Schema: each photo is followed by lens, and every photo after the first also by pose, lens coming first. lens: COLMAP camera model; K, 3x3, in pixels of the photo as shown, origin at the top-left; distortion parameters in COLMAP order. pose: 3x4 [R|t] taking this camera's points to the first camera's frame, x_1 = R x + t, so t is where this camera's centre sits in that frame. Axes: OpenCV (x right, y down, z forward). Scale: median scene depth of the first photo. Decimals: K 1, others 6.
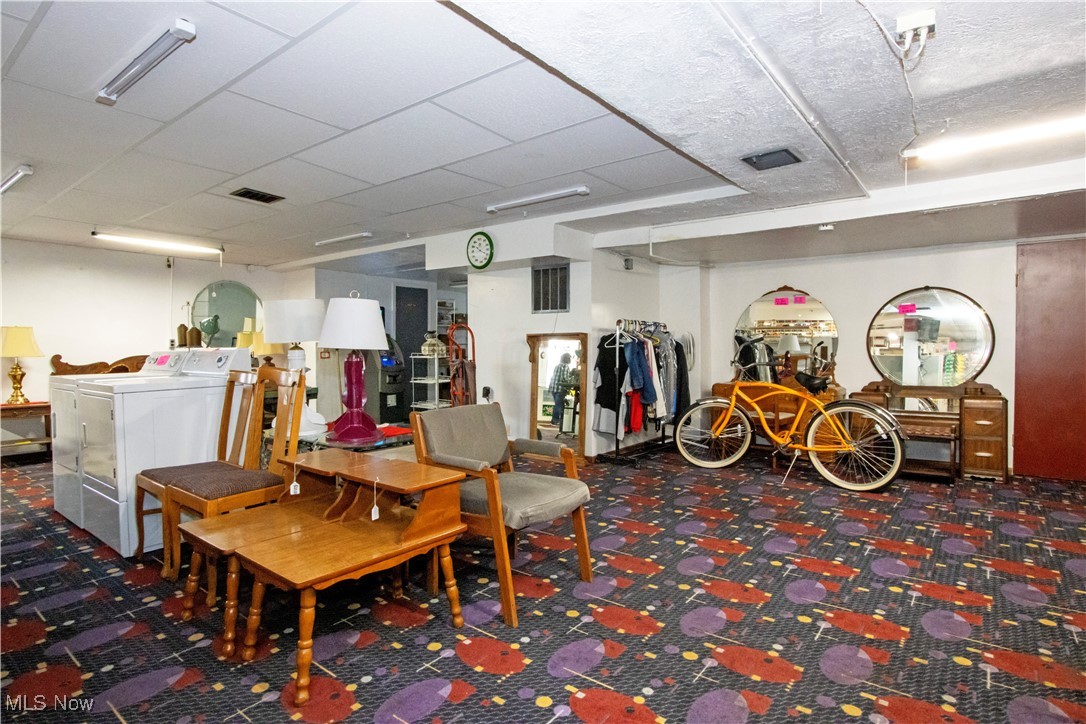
lens RADIAL K [[567.5, 0, 543.2], [0, 567.5, 360.4], [0, 0, 1]] dist [-0.017412, 0.005913]
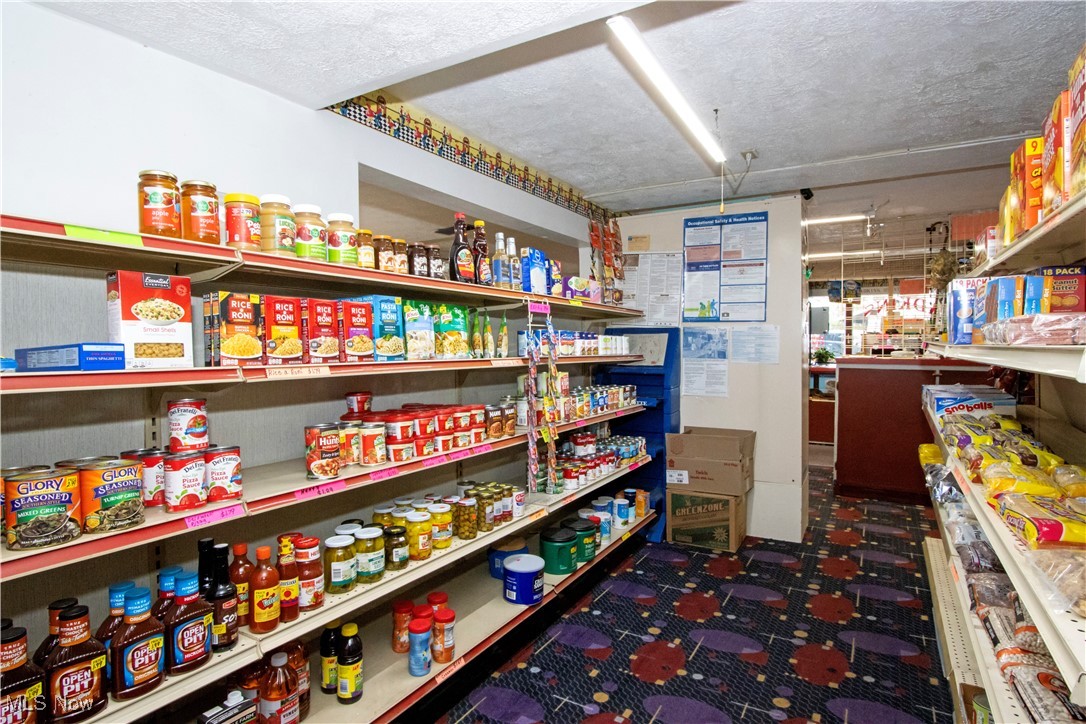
lens RADIAL K [[567.5, 0, 543.9], [0, 567.5, 361.2], [0, 0, 1]] dist [-0.017412, 0.005913]
pose [[0.128199, 0.029917, -0.991297, 0.298542], [-0.027952, 0.999257, 0.026542, -0.006464], [0.991355, 0.024306, 0.128940, 0.145592]]
